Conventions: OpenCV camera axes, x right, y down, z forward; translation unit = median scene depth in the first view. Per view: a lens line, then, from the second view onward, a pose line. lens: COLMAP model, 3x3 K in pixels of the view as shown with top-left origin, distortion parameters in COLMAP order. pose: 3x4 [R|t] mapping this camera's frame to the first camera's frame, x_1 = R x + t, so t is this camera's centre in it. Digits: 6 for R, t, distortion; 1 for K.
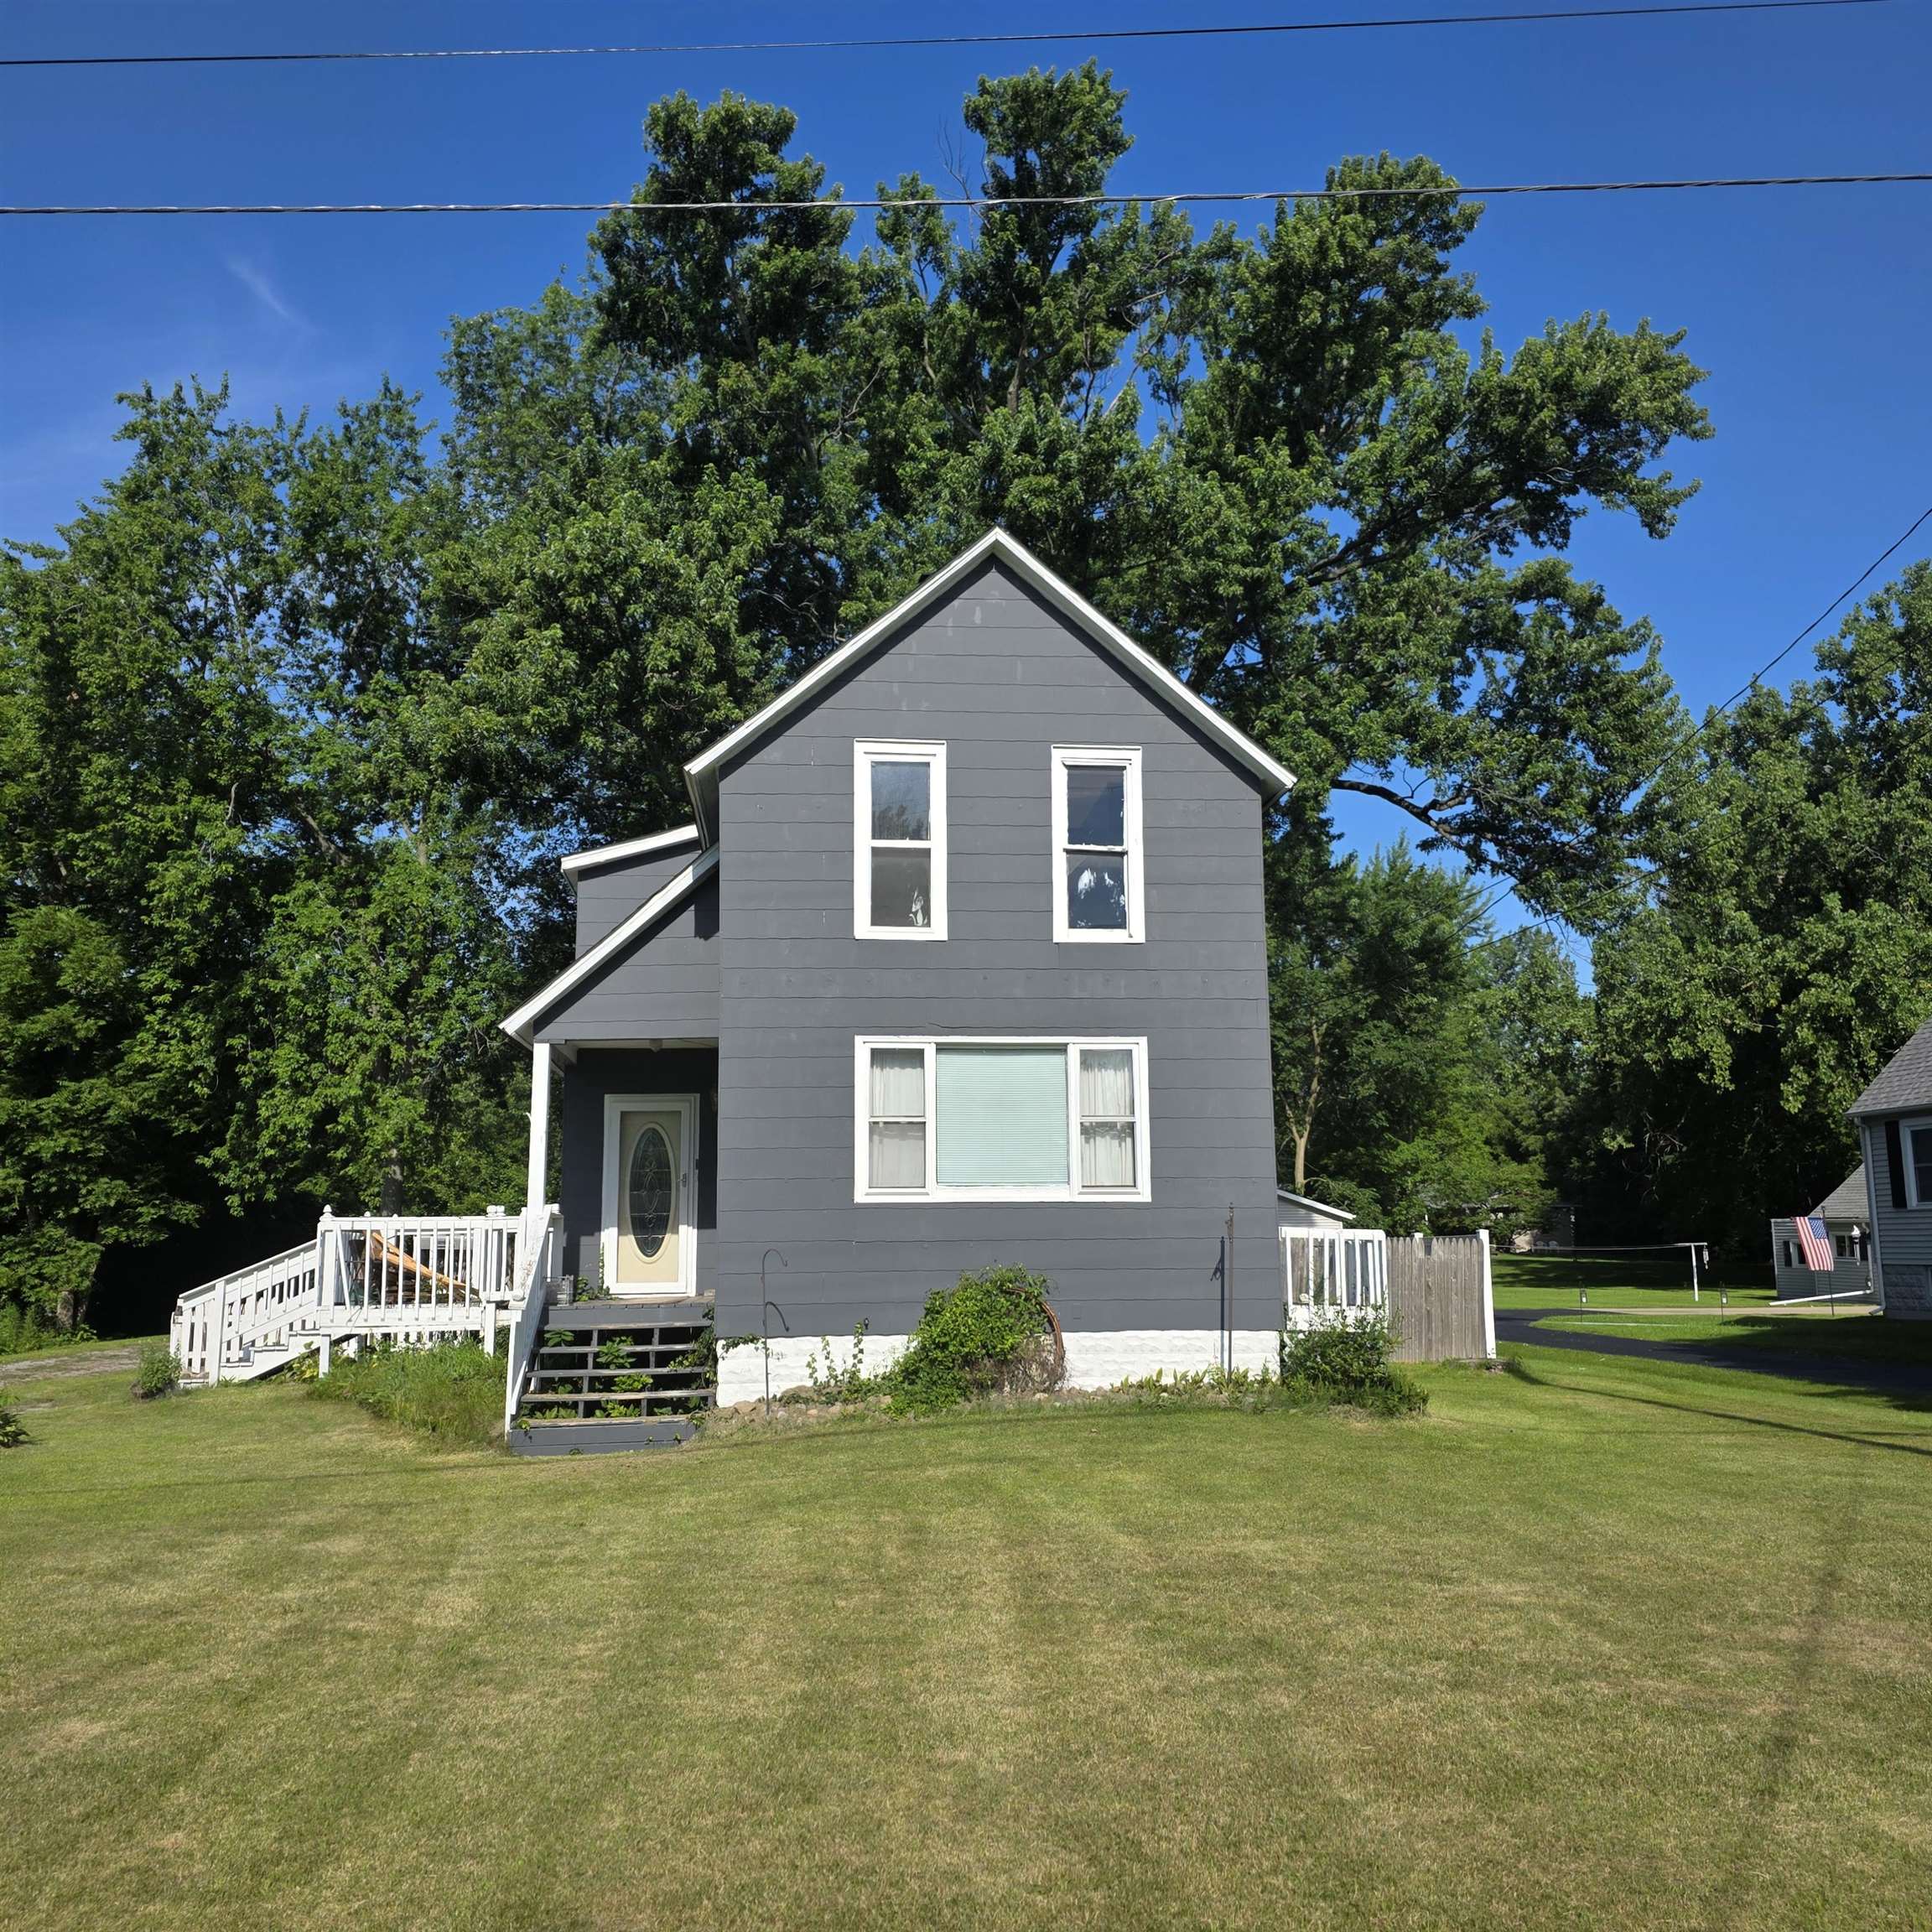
lens RADIAL K [[1720.1, 0, 971.7], [0, 1720.1, 954.2], [0, 0, 1]] dist [0.145780, -0.229661]
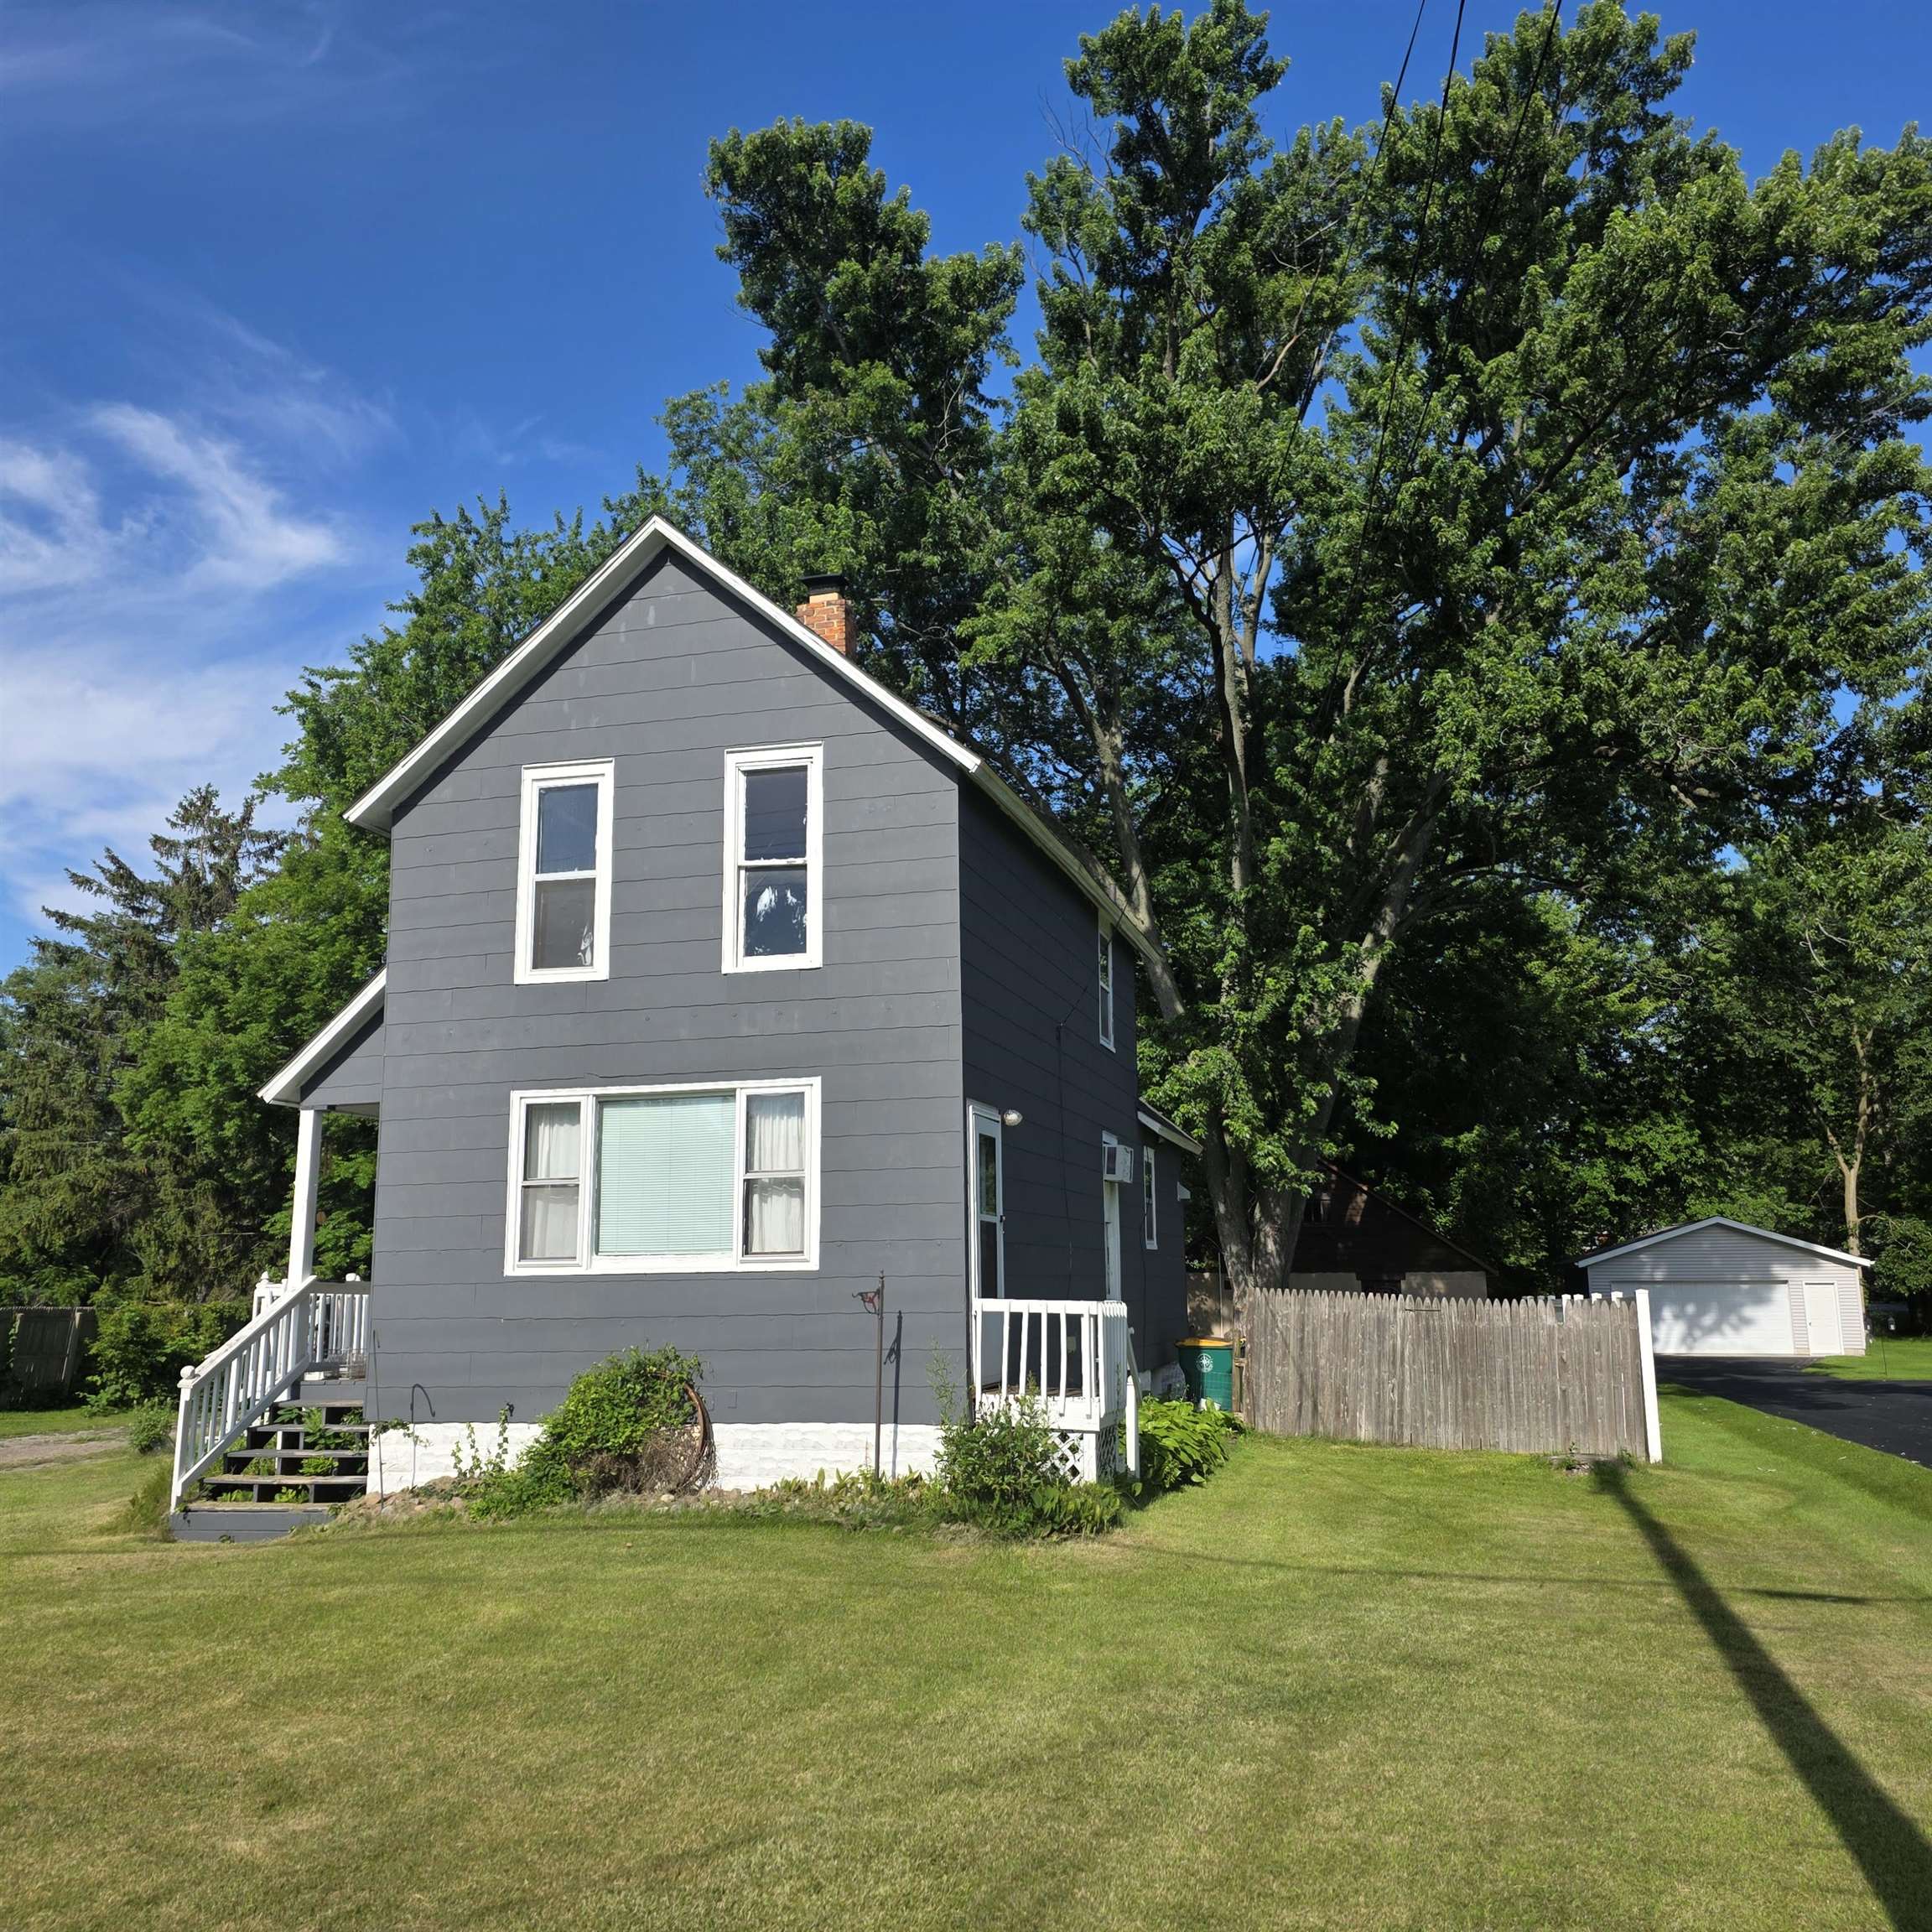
lens RADIAL K [[1726.4, 0, 966.0], [0, 1726.4, 966.0], [0, 0, 1]] dist [0.101161, -0.111041]
pose [[0.934278, -0.066063, -0.350373, 0.472426], [0.060612, 0.997809, -0.026516, 0.020026], [0.351357, 0.003536, 0.936235, 0.218977]]
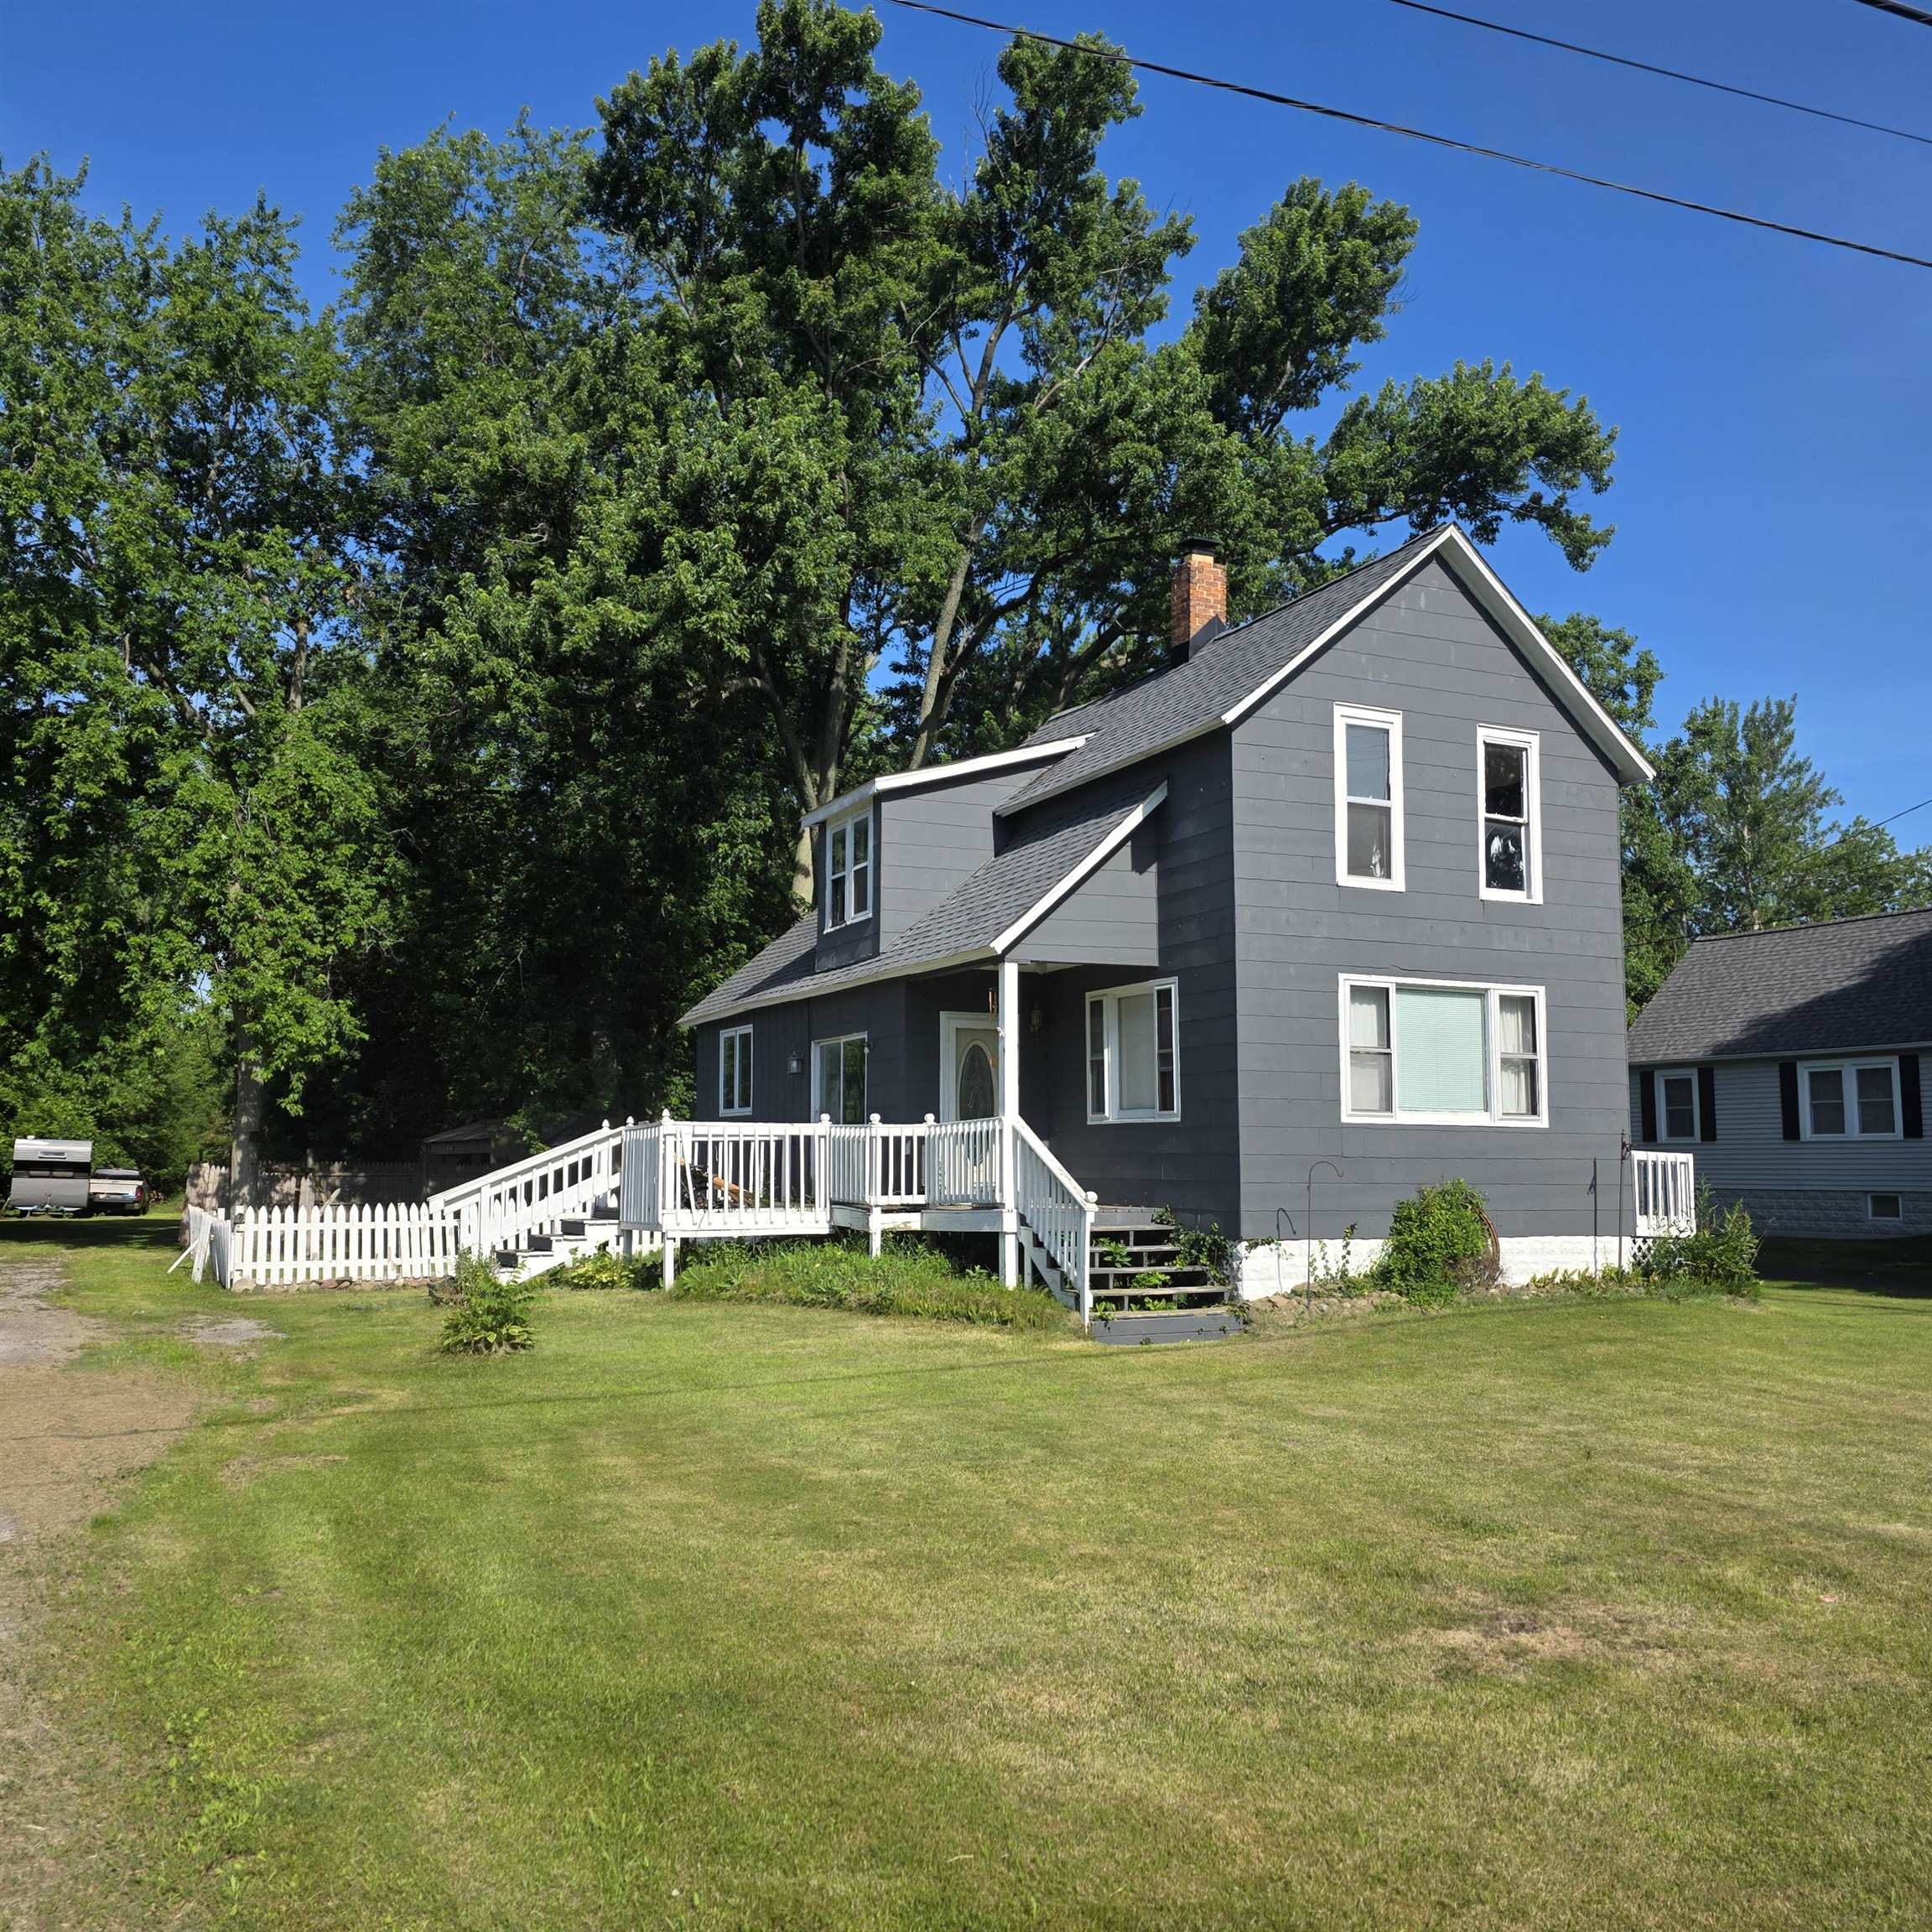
lens RADIAL K [[1726.4, 0, 966.0], [0, 1726.4, 966.0], [0, 0, 1]] dist [0.101161, -0.111041]
pose [[0.944011, 0.052012, 0.325788, -0.643478], [-0.067702, 0.997019, 0.036999, 0.017513], [-0.322893, -0.056984, 0.944718, 0.022859]]
